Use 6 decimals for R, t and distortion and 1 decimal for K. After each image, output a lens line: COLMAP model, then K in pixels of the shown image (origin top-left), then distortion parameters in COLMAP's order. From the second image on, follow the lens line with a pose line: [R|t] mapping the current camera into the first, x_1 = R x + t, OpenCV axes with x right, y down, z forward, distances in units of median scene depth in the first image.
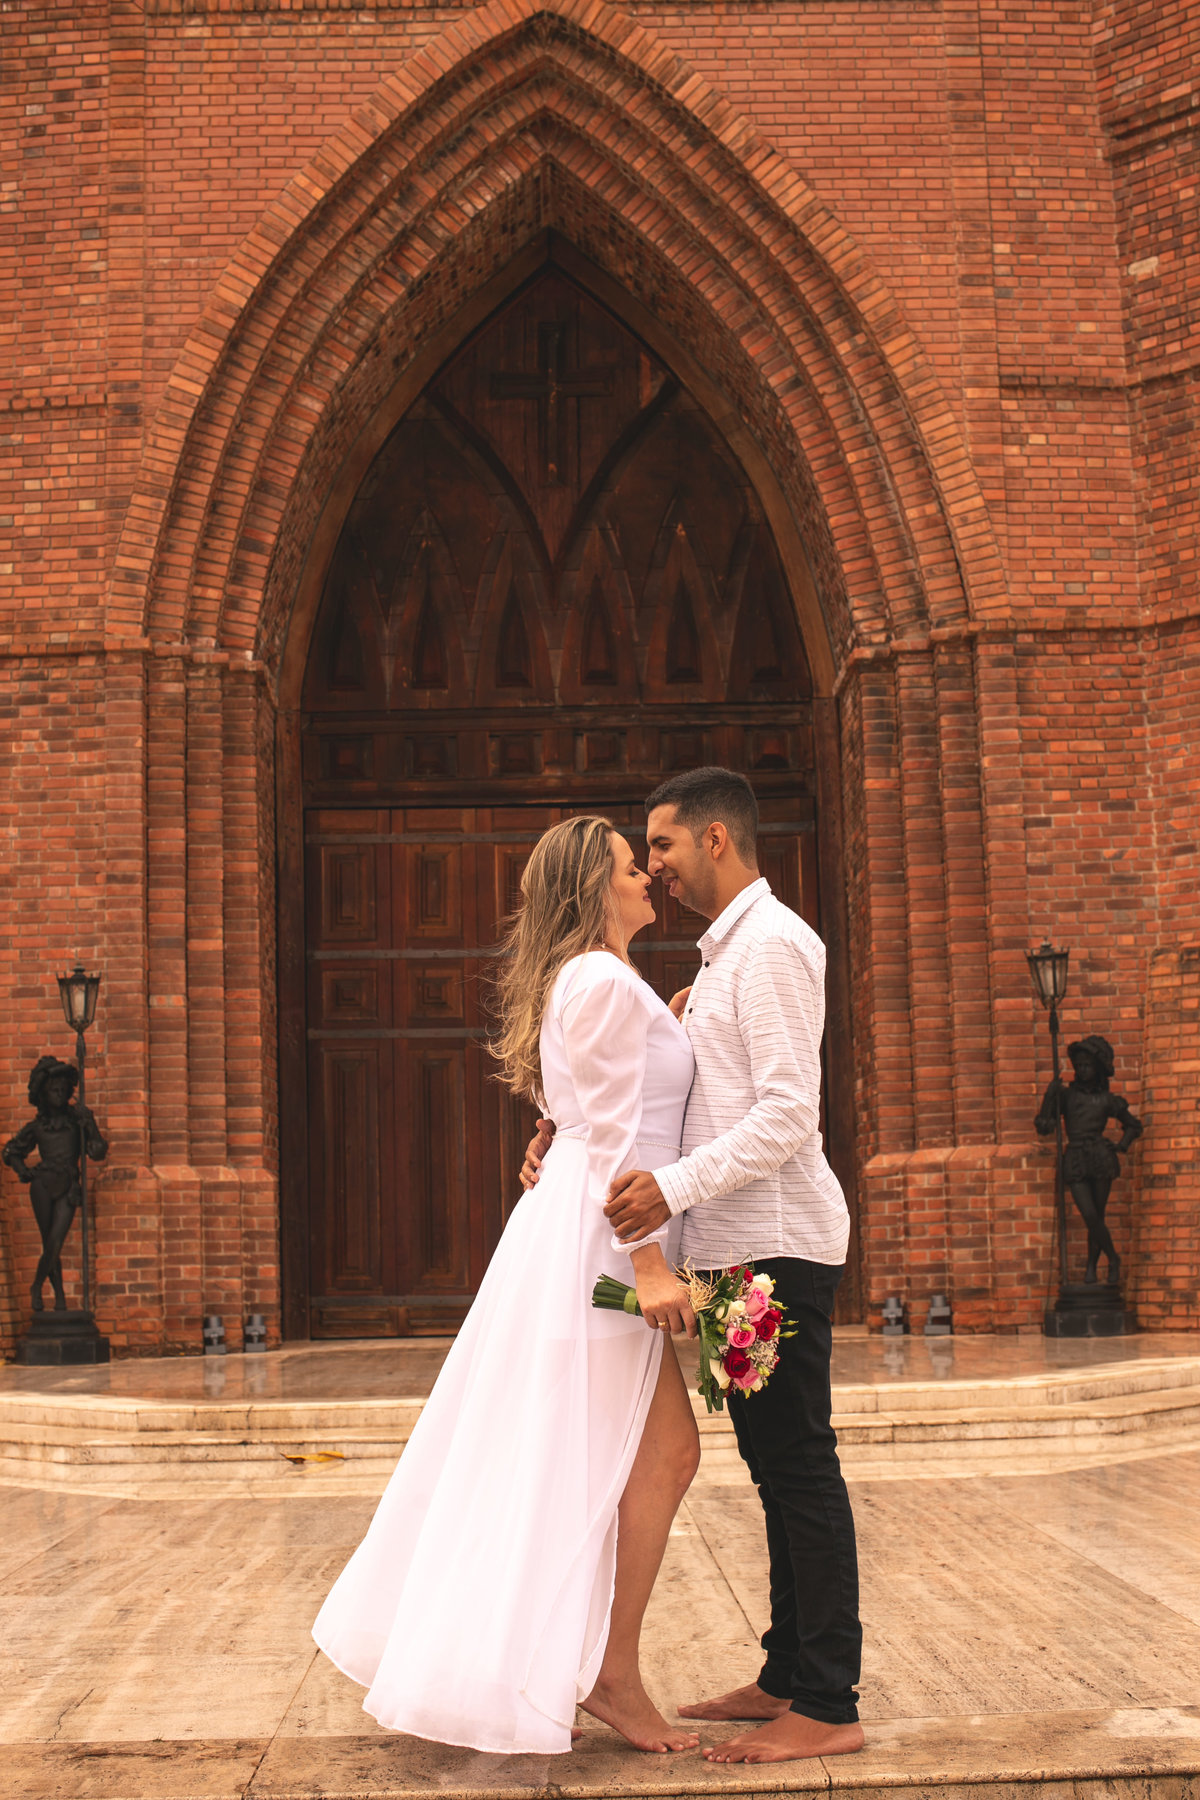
lens RADIAL K [[2599.1, 0, 600.1], [0, 2599.1, 912.5], [0, 0, 1]] dist [-0.179779, 0.413180]
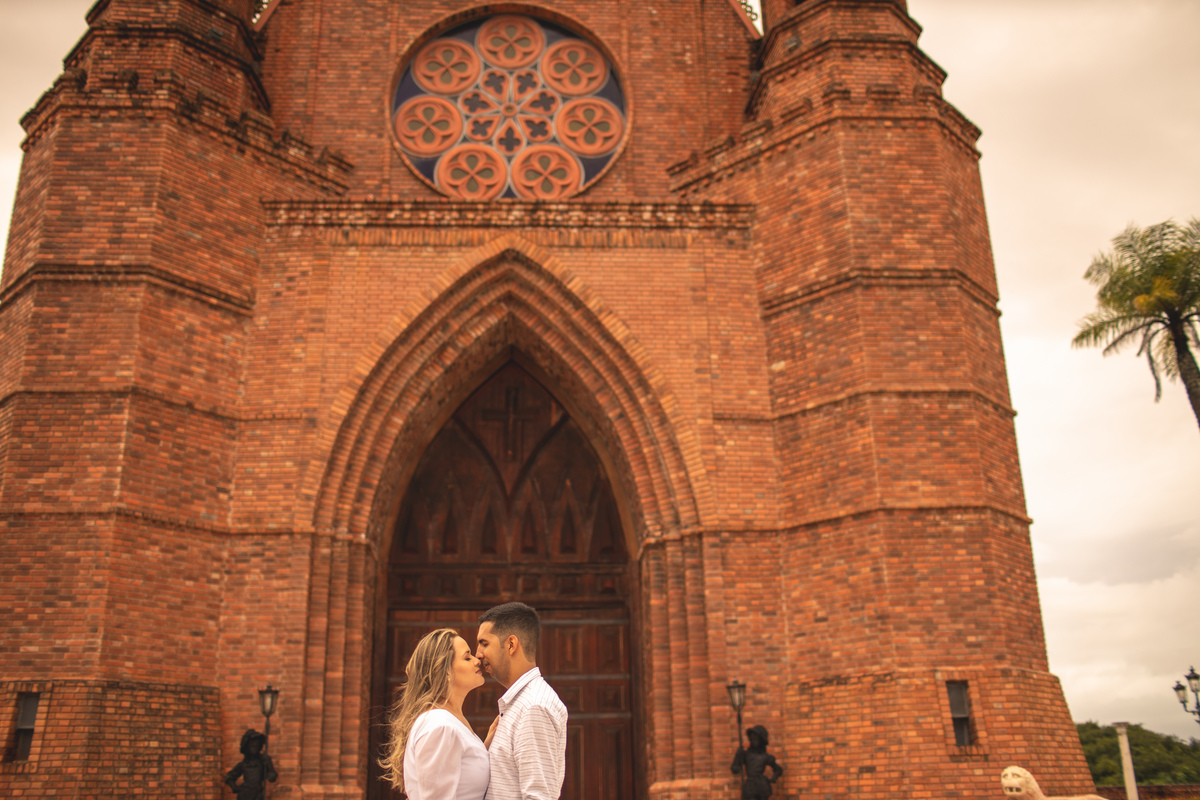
lens RADIAL K [[1144.0, 0, 601.2], [0, 1144.0, 404.1], [0, 0, 1]] dist [-0.100726, 0.124922]
pose [[0.998946, 0.020980, 0.040819, 0.020318], [-0.011713, 0.976486, -0.215261, -0.006334], [-0.044375, 0.214556, 0.975703, 0.054432]]
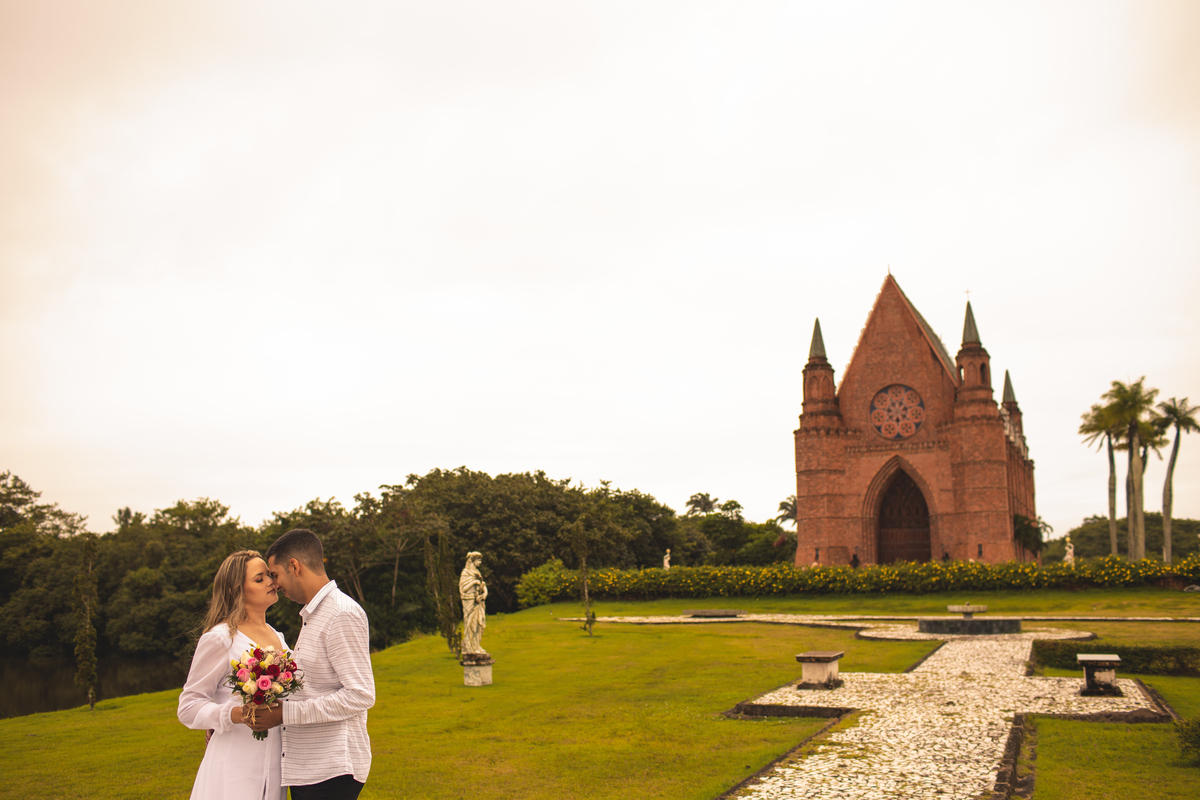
lens RADIAL K [[1142.3, 0, 600.0], [0, 1142.3, 400.0], [0, 0, 1]] dist [-0.093506, 0.109015]
pose [[0.896397, -0.053363, -0.440028, 0.979811], [0.029177, 0.997677, -0.061553, -0.331412], [0.442290, 0.042337, 0.895872, -3.850646]]
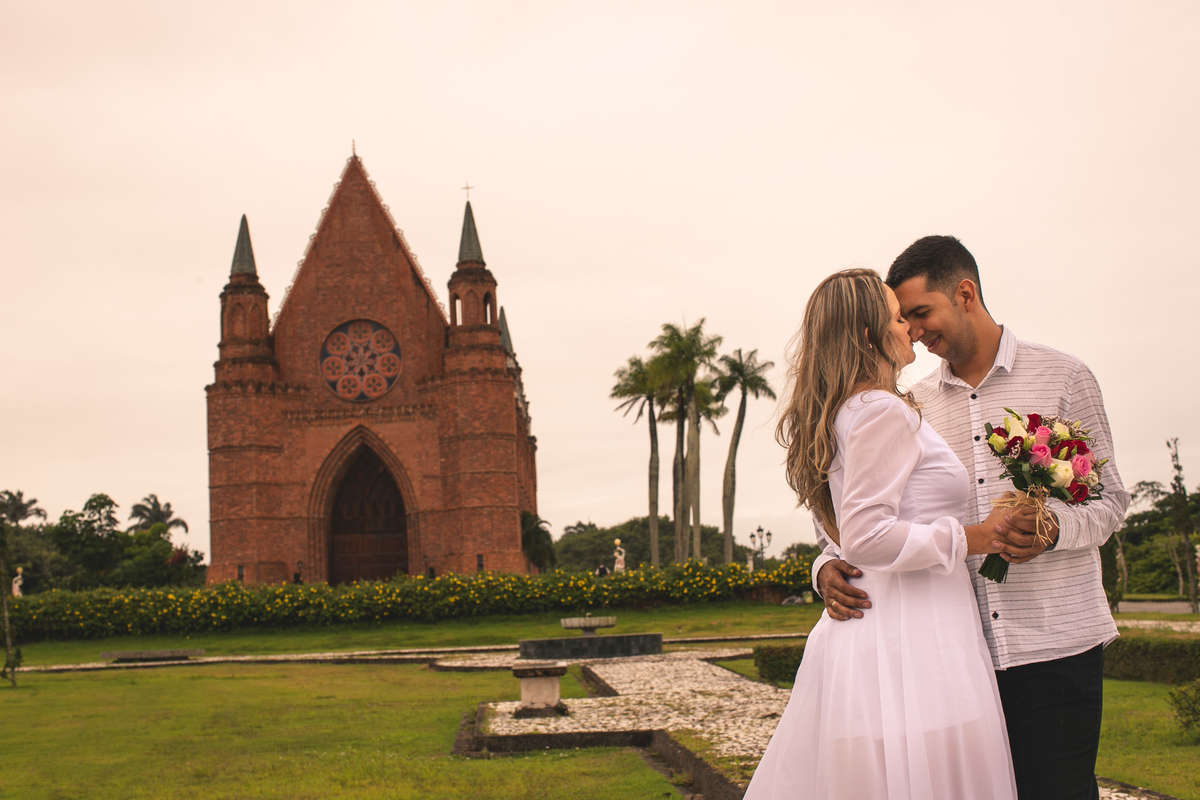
lens RADIAL K [[1732.7, 0, 600.0], [0, 1732.7, 400.0], [0, 0, 1]] dist [-0.179779, 0.413180]
pose [[0.999484, -0.025814, -0.019133, 0.754269], [0.025353, 0.999391, -0.023964, -0.292990], [0.019740, 0.023467, 0.999530, -3.872183]]
